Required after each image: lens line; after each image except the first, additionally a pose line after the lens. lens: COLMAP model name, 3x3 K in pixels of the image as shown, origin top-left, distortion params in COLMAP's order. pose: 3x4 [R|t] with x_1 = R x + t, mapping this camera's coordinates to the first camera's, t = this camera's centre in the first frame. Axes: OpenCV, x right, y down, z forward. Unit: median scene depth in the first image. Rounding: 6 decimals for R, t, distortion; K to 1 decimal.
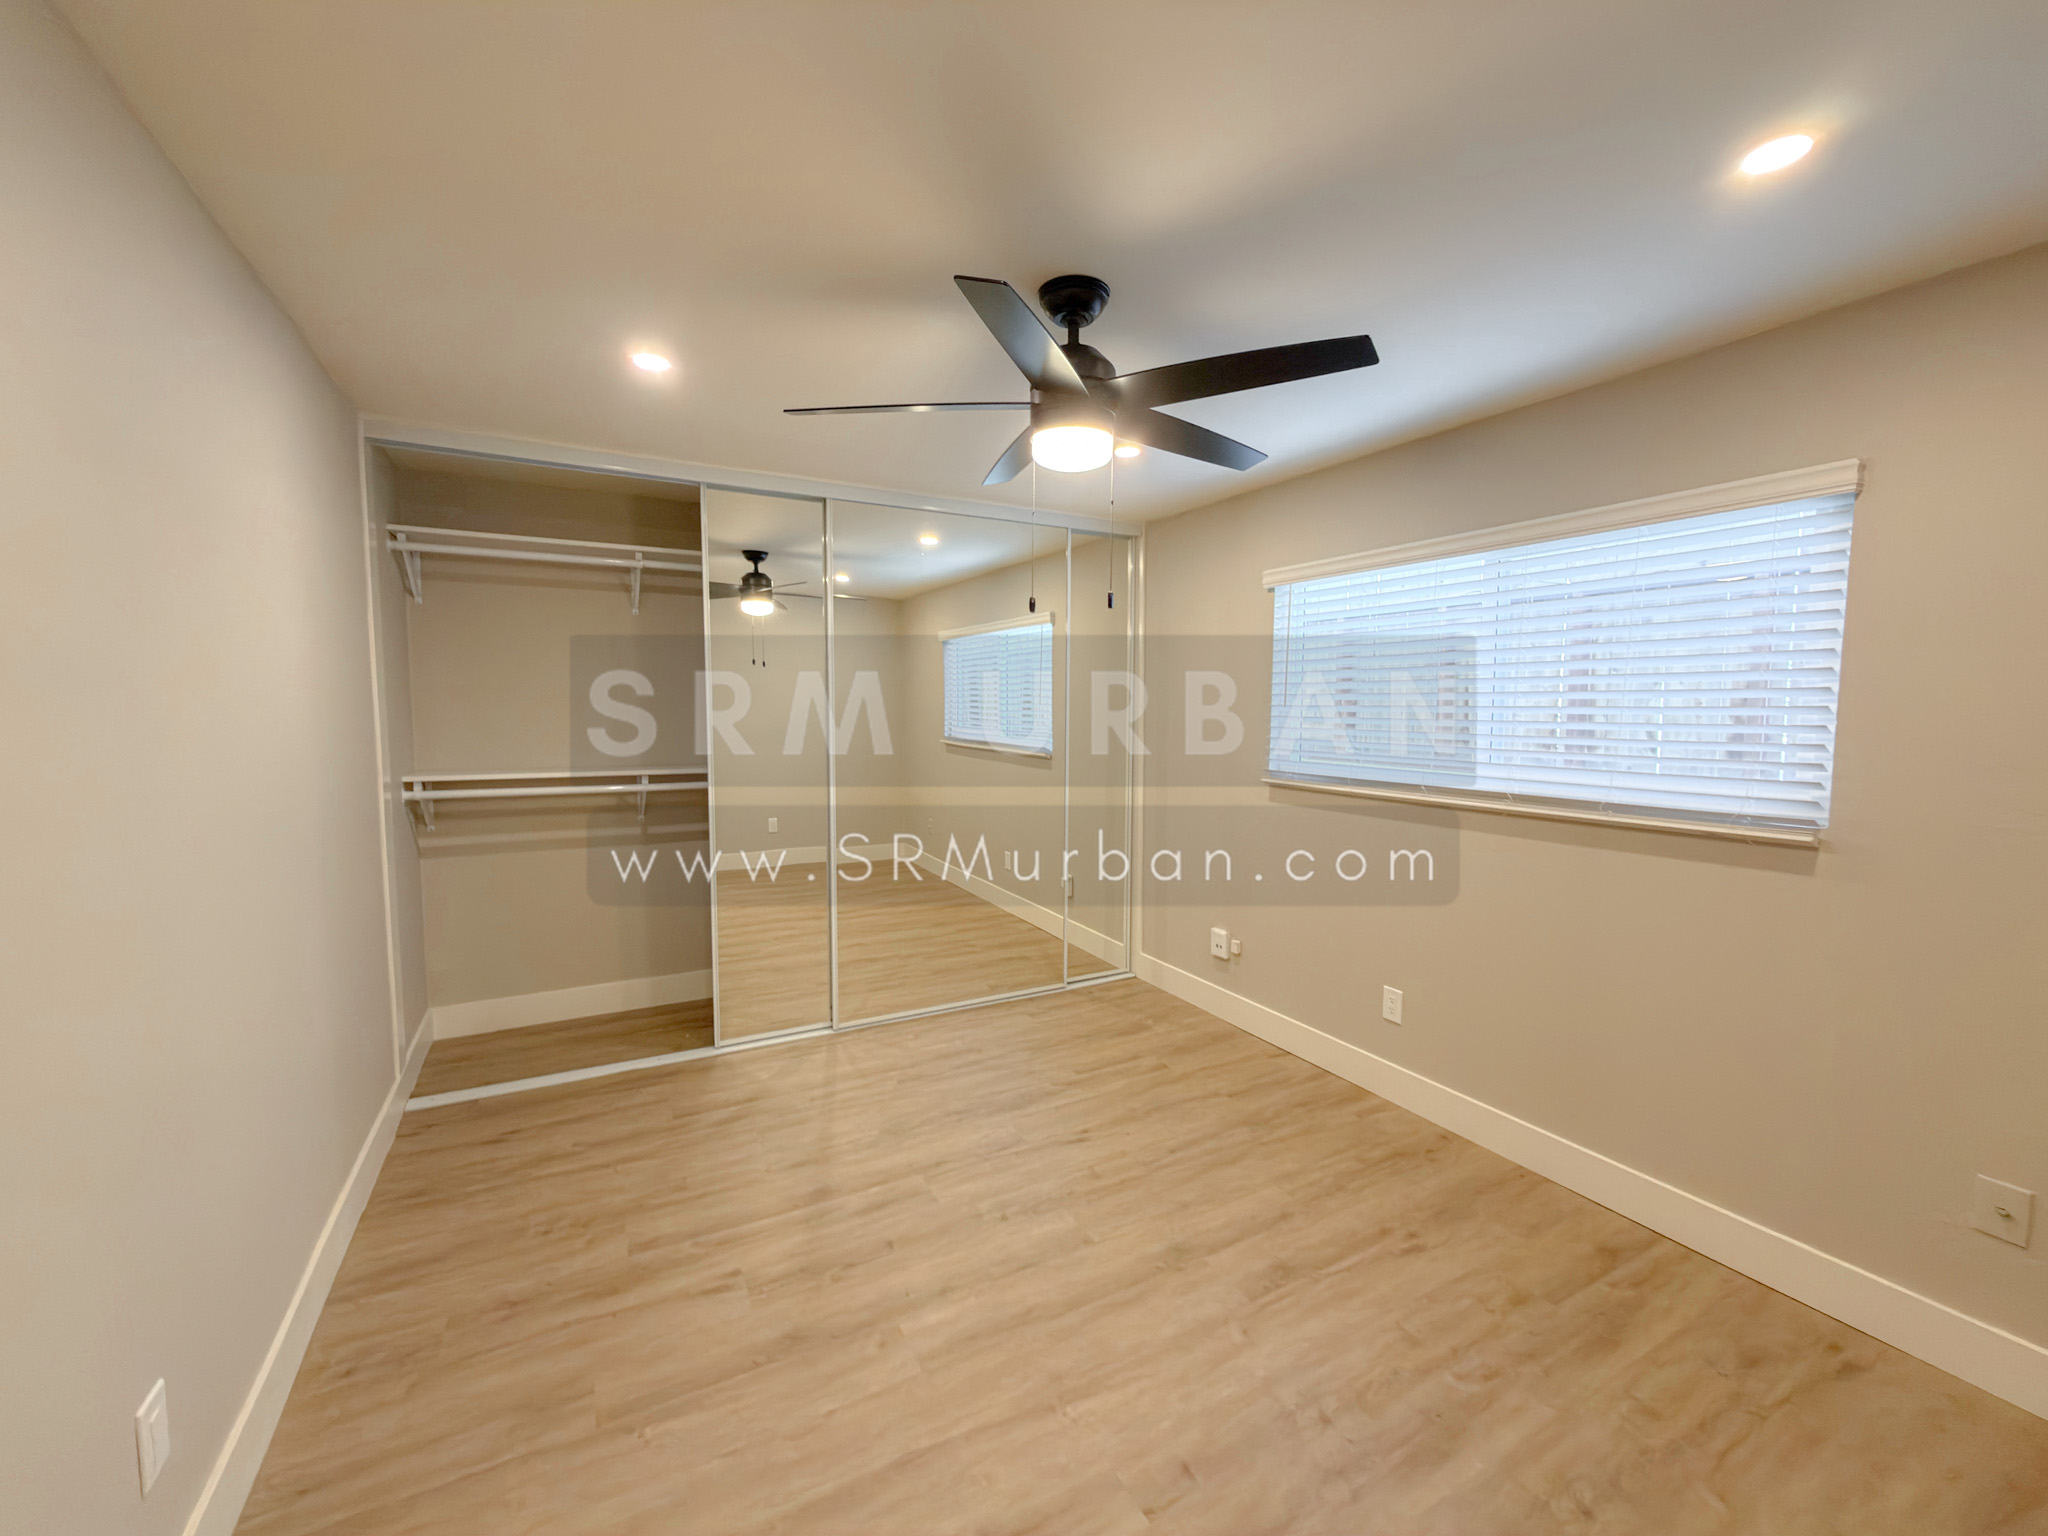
lens RADIAL K [[818.8, 0, 1020.6], [0, 818.8, 766.4], [0, 0, 1]] dist [0.002124, -0.000186]
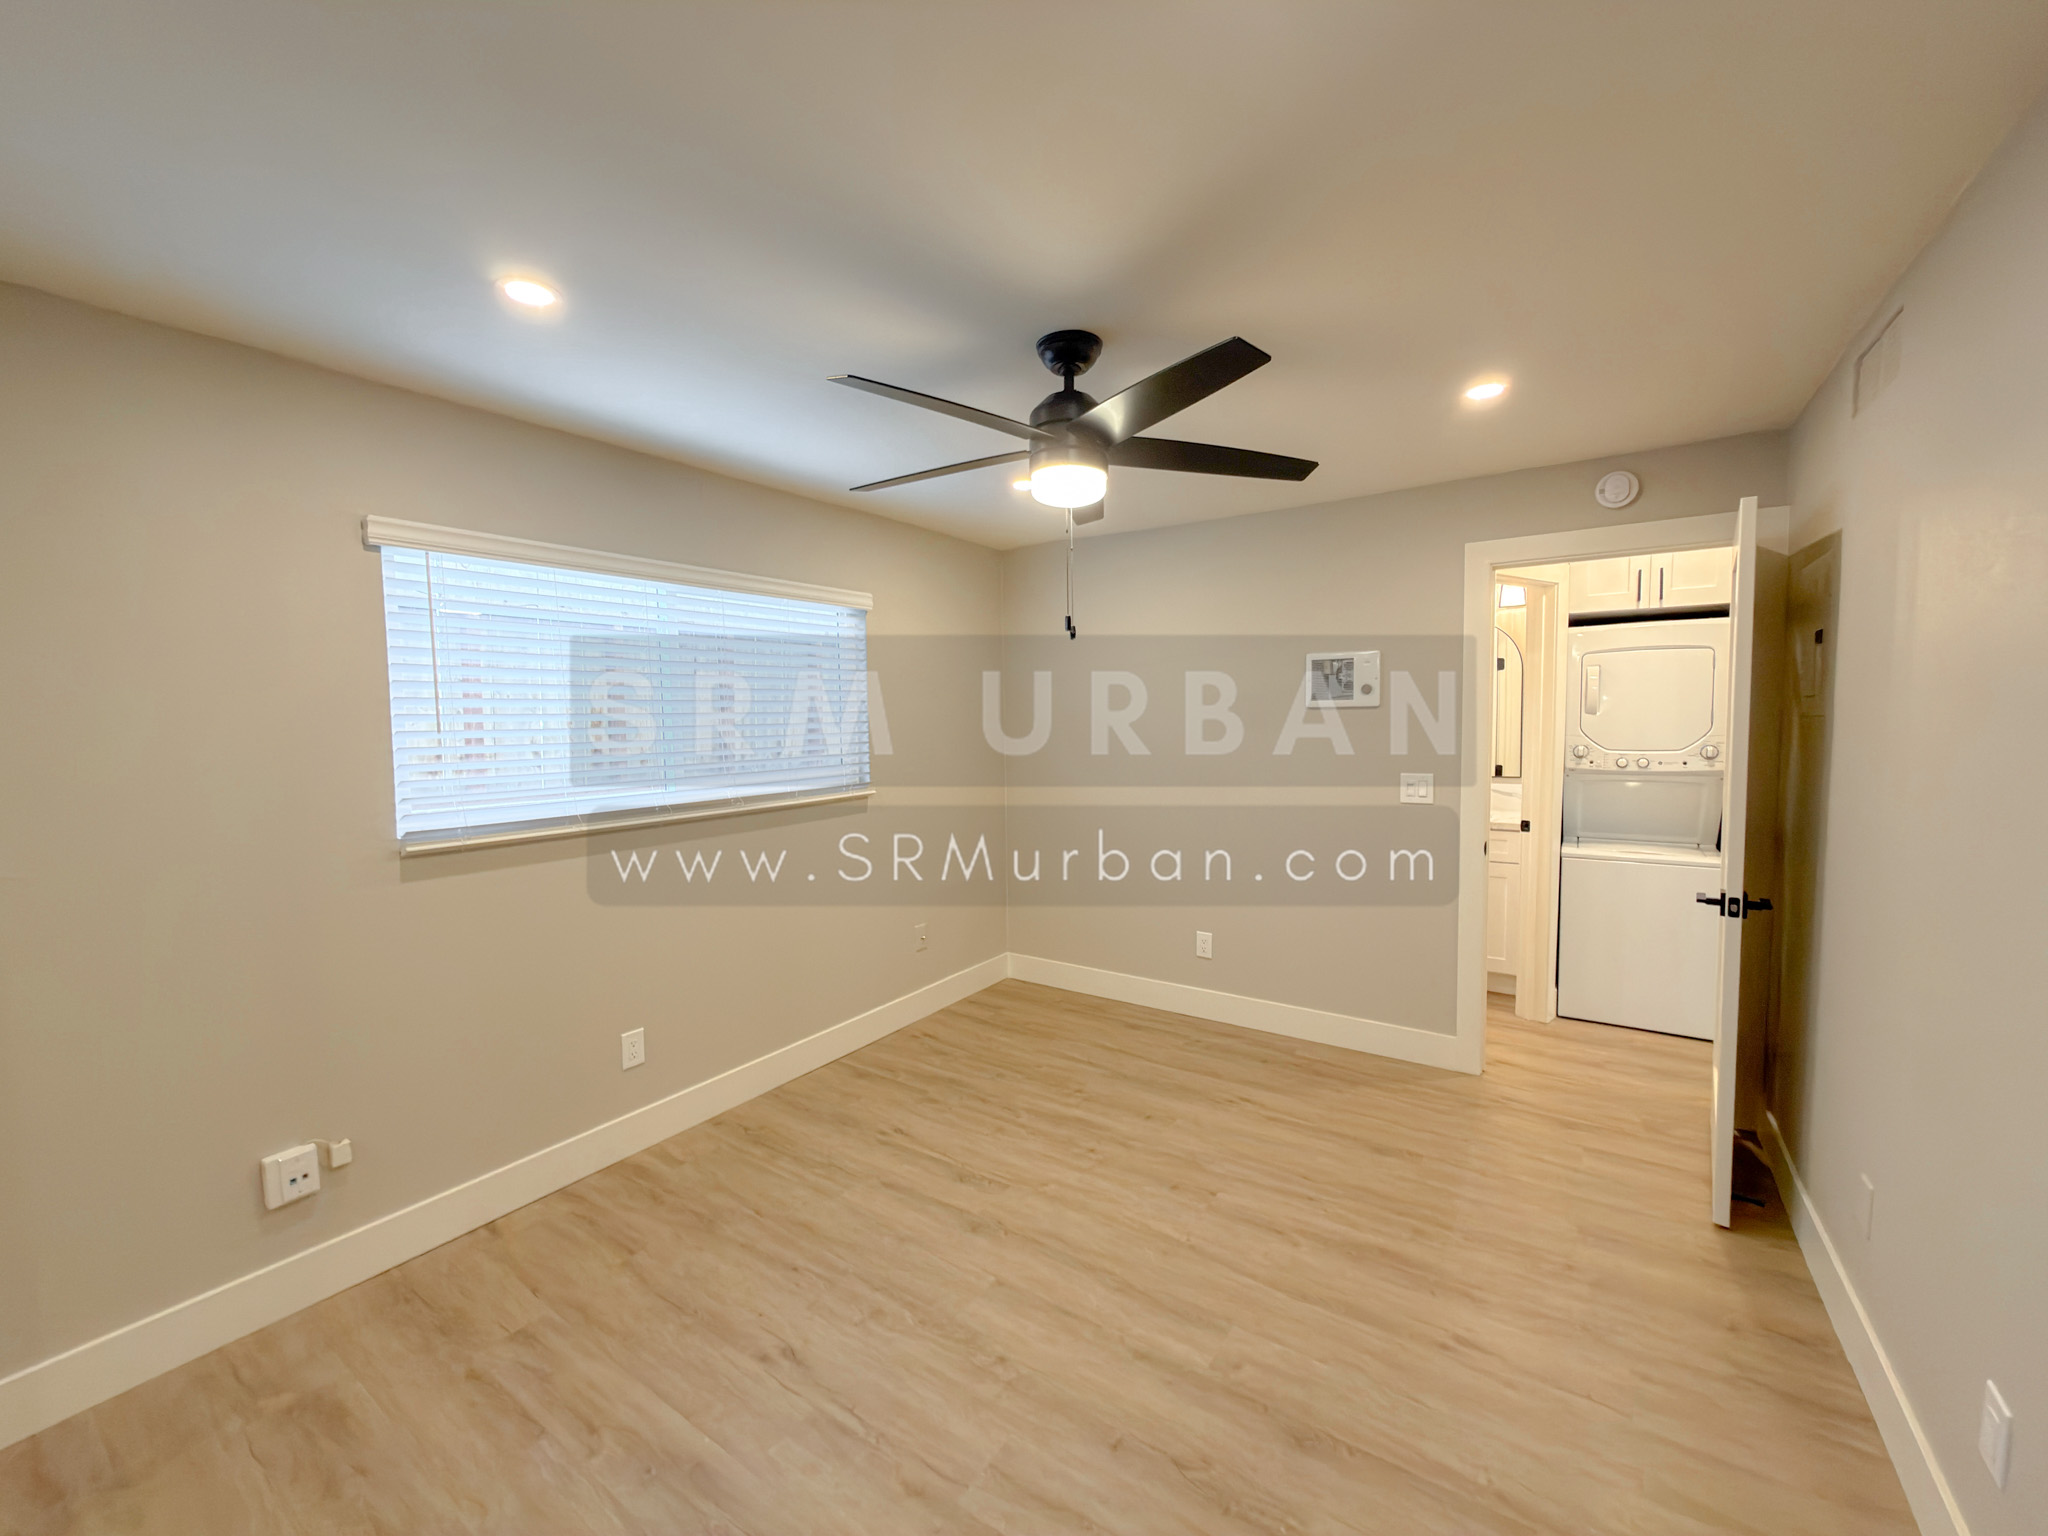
lens RADIAL K [[818.8, 0, 1021.4], [0, 818.8, 770.9], [0, 0, 1]] dist [0.002124, -0.000186]
pose [[-0.450329, -0.053607, 0.891252, -0.629326], [0.084205, 0.991197, 0.102165, -0.089441], [-0.888883, 0.121056, -0.441850, 1.115853]]
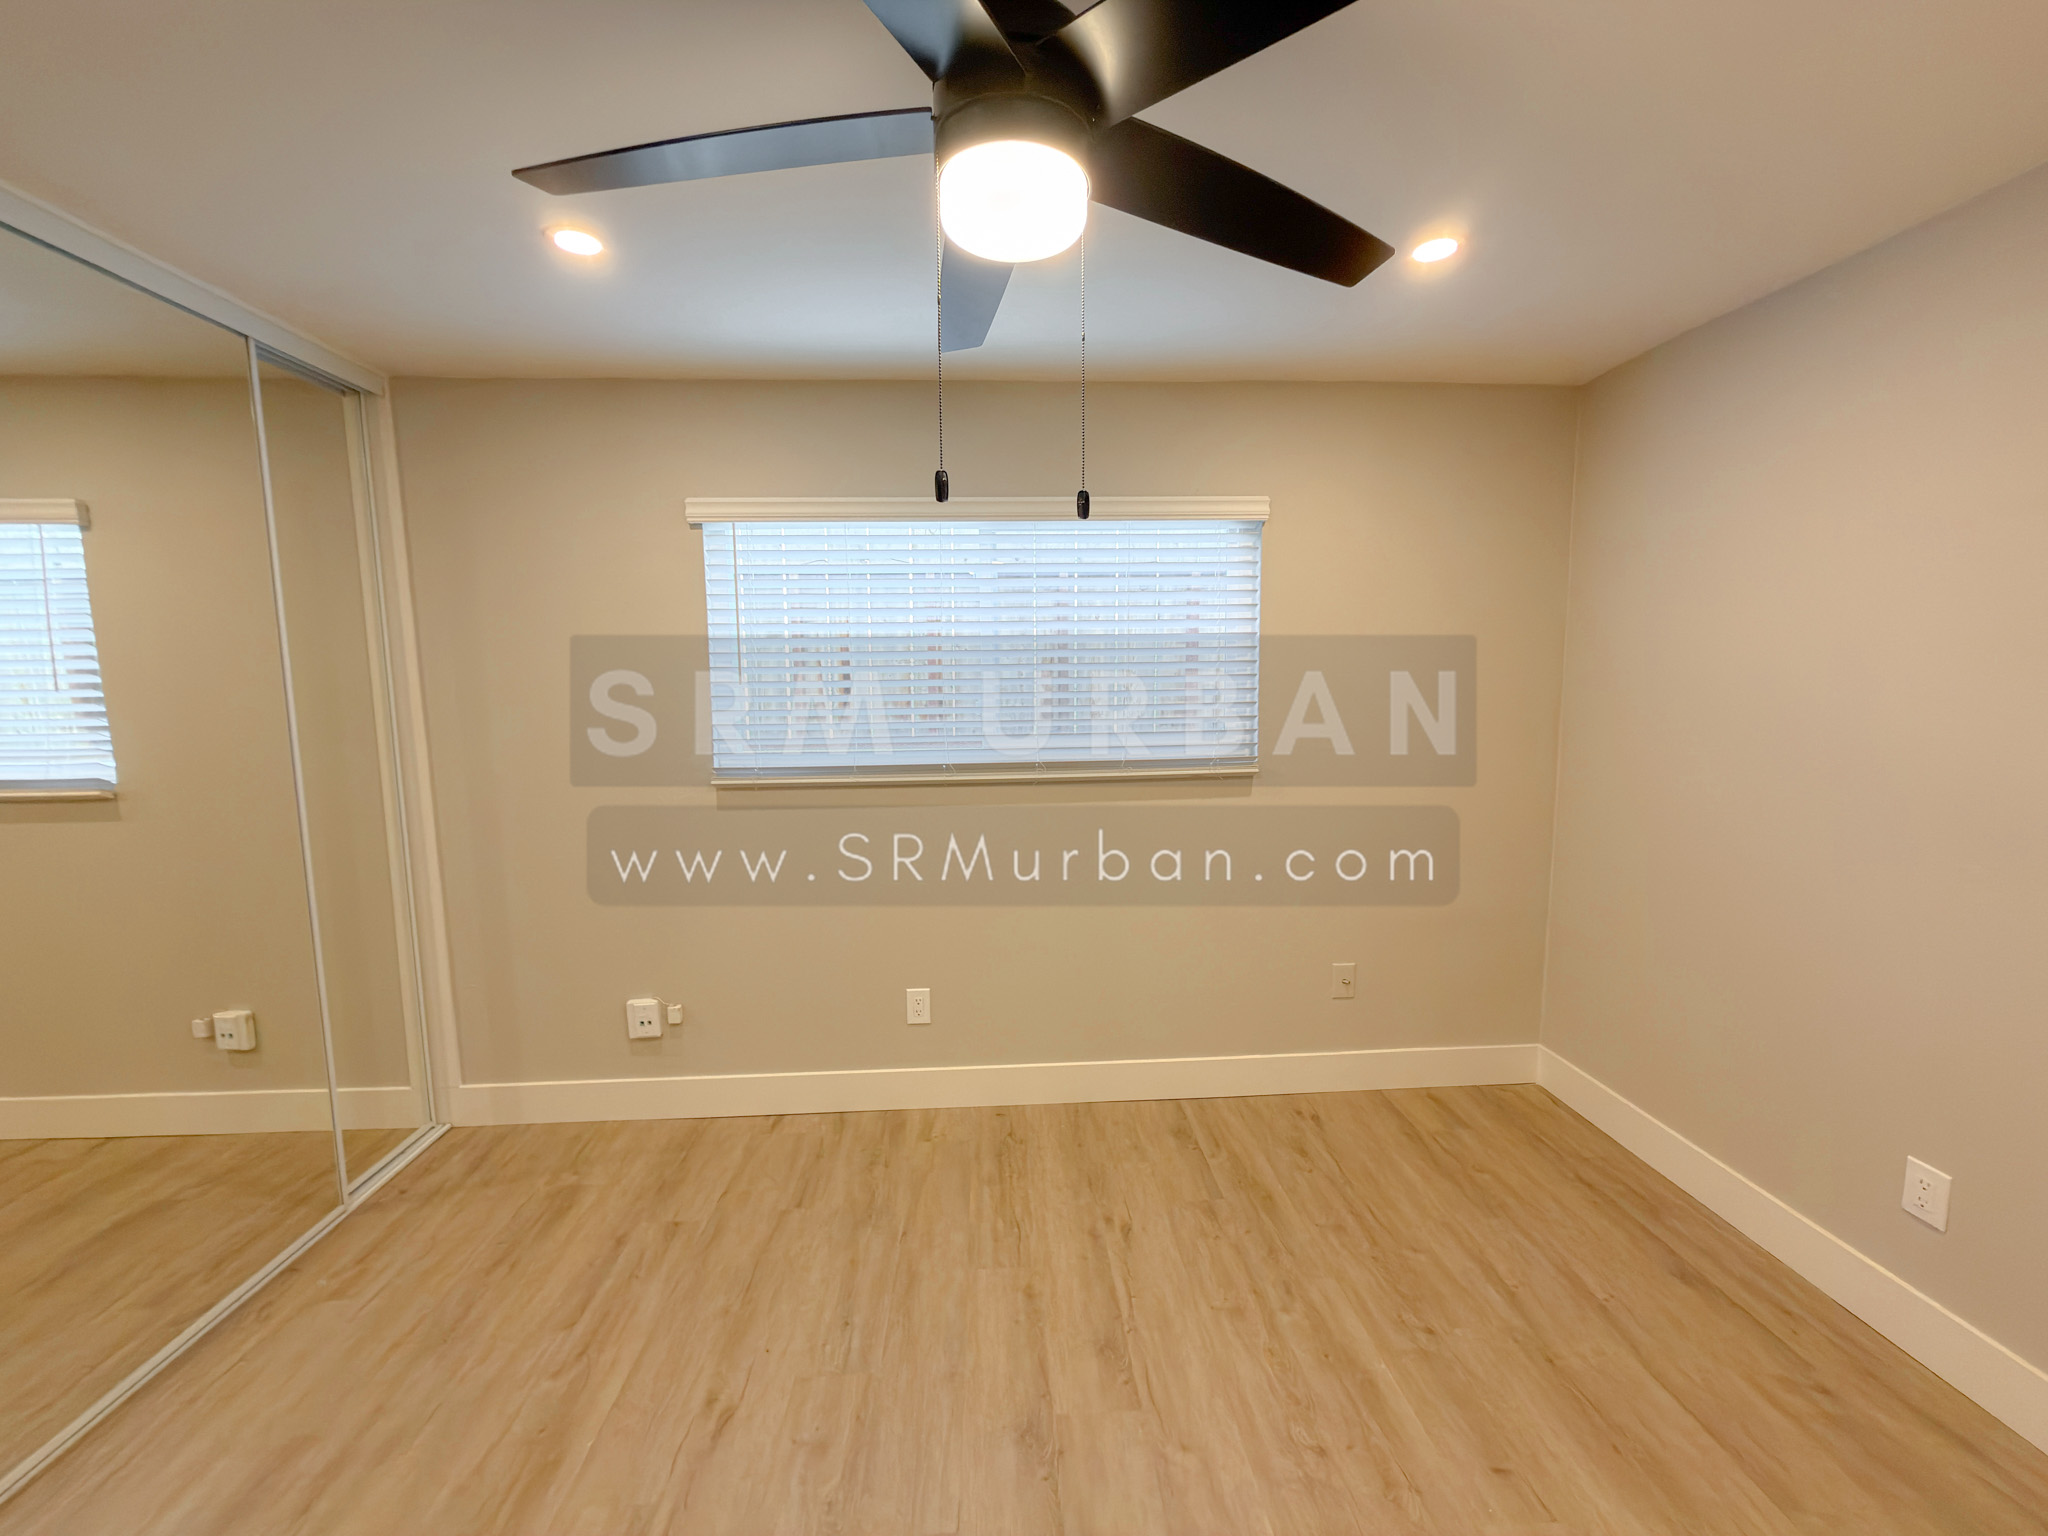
lens RADIAL K [[818.8, 0, 1023.3], [0, 818.8, 768.2], [0, 0, 1]] dist [0.002124, -0.000186]
pose [[0.432408, -0.109363, 0.895021, -0.326351], [0.083024, 0.993230, 0.081253, -0.044247], [-0.897847, 0.039174, 0.438561, 0.547961]]
